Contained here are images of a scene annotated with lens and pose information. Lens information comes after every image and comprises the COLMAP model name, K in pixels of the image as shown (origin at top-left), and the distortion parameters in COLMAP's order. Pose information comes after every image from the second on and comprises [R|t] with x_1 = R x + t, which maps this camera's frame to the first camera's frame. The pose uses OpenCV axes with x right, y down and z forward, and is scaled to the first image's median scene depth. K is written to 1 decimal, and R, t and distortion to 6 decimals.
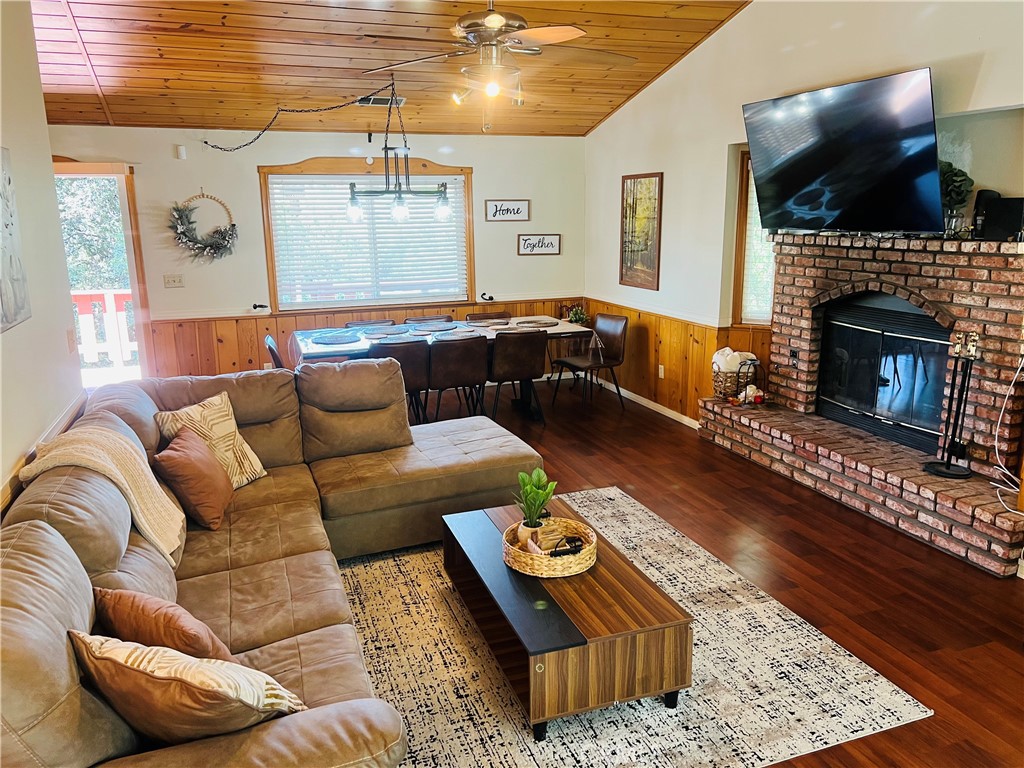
lens RADIAL K [[765.1, 0, 511.7], [0, 765.1, 382.2], [0, 0, 1]] dist [0.022087, -0.007755]
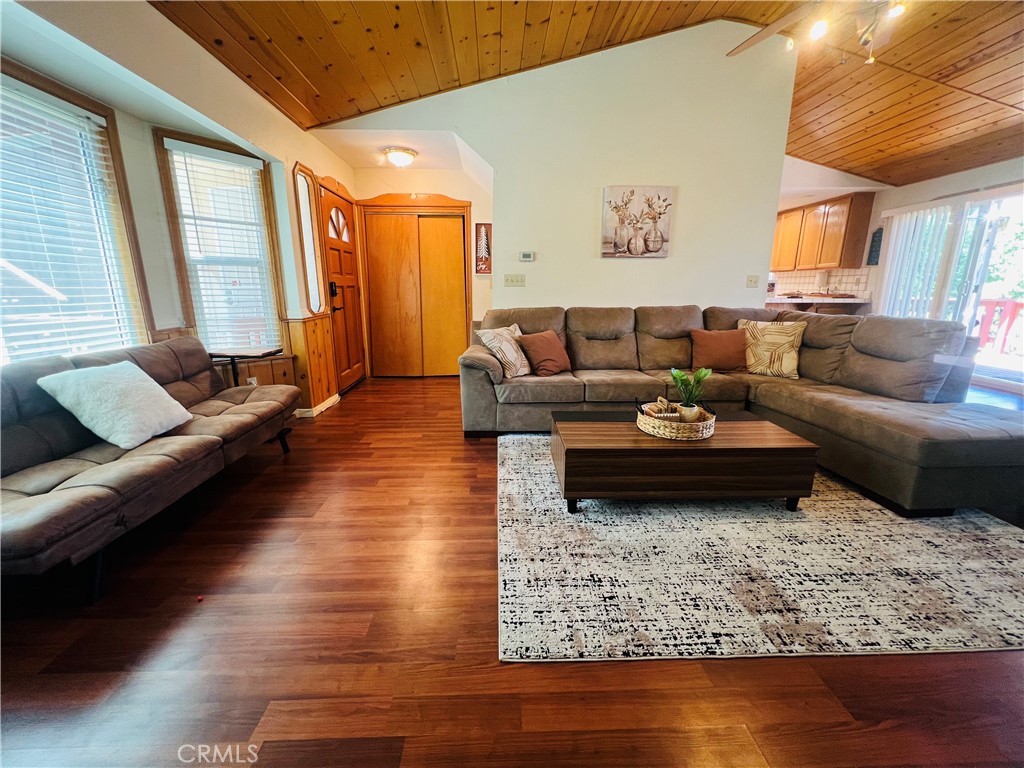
lens RADIAL K [[410.7, 0, 509.3], [0, 410.7, 381.8], [0, 0, 1]] dist [-0.001319, -0.000502]
pose [[-0.312486, 0.223944, -0.923148, 0.370334], [-0.203885, 0.933354, 0.295435, 0.001971], [0.927784, 0.280535, -0.246002, 0.427979]]
